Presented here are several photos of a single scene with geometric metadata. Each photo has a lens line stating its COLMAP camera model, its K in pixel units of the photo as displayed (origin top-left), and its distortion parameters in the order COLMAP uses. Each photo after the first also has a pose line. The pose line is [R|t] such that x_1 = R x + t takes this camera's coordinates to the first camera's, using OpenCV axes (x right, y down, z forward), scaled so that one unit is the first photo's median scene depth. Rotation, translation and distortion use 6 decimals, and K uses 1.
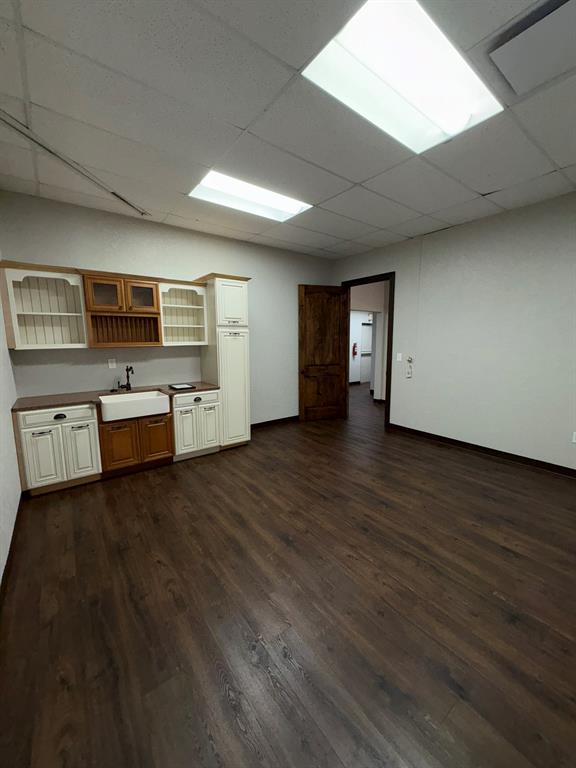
lens RADIAL K [[304.3, 0, 289.6], [0, 304.3, 383.7], [0, 0, 1]] dist [0.000137, -0.000540]
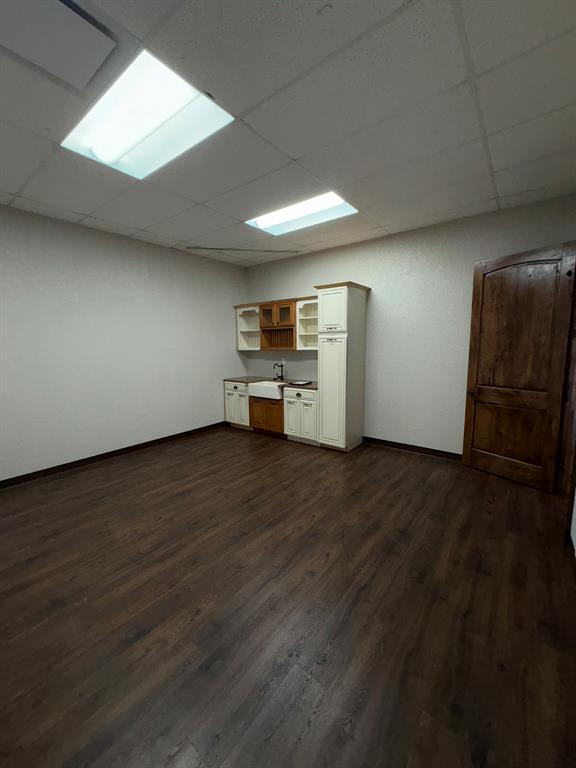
lens RADIAL K [[304.3, 0, 285.3], [0, 304.3, 381.4], [0, 0, 1]] dist [0.000137, -0.000540]
pose [[0.259557, 0.121044, -0.958112, 0.860684], [-0.130262, 0.987435, 0.089460, -0.104646], [0.956902, 0.101586, 0.272063, 0.637704]]
